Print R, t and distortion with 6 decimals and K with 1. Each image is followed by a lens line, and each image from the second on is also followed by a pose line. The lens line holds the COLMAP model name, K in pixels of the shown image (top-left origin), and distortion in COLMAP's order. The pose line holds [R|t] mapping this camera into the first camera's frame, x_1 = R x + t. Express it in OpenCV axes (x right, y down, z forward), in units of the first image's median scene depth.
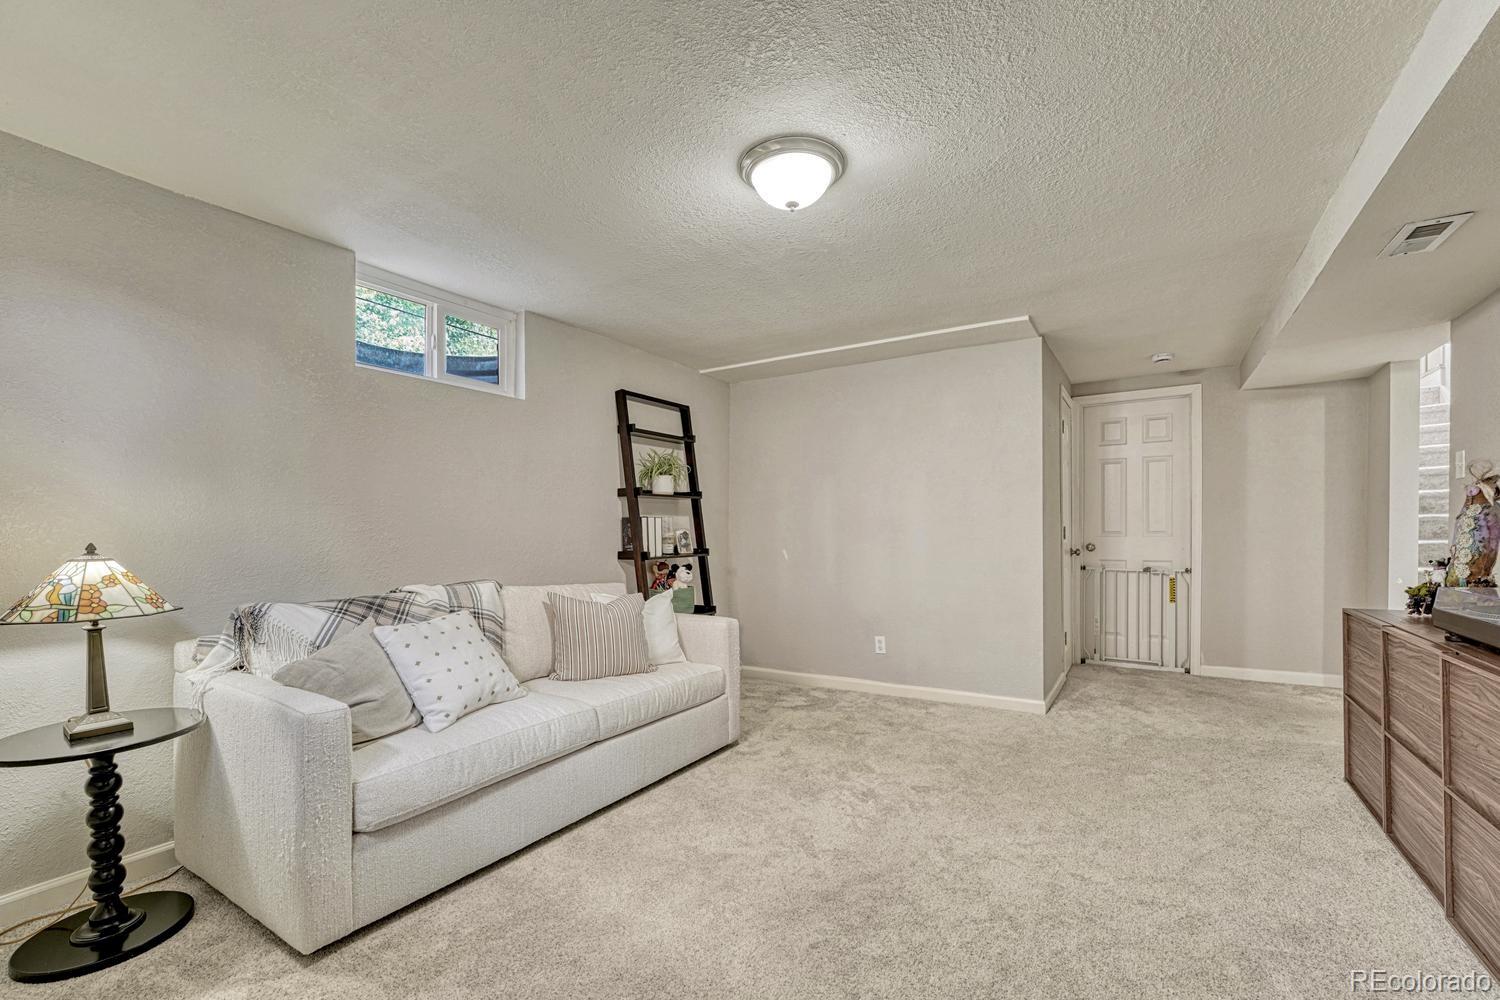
lens RADIAL K [[637.5, 0, 758.0], [0, 637.5, 544.1], [0, 0, 1]] dist [-0.015048, 0.000179]
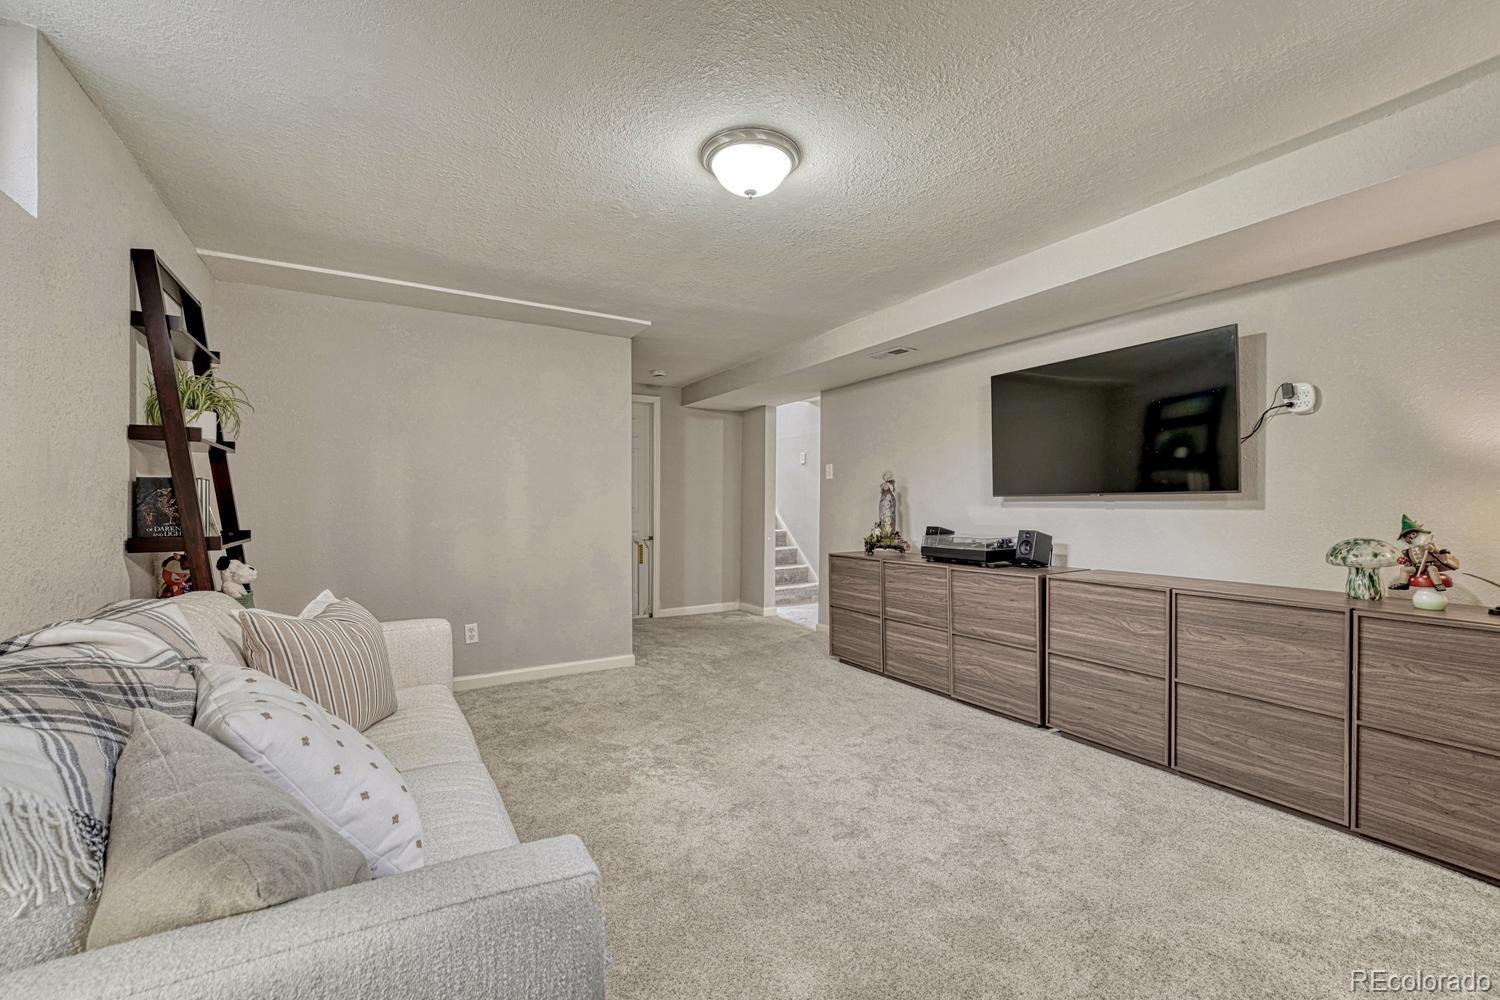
lens RADIAL K [[627.2, 0, 741.1], [0, 627.2, 511.1], [0, 0, 1]] dist [-0.001391, 0.006874]
pose [[0.469092, 0.000562, 0.883149, -0.515587], [0.014874, 0.999853, -0.008537, -0.000185], [-0.883024, 0.017141, 0.469015, 0.316921]]
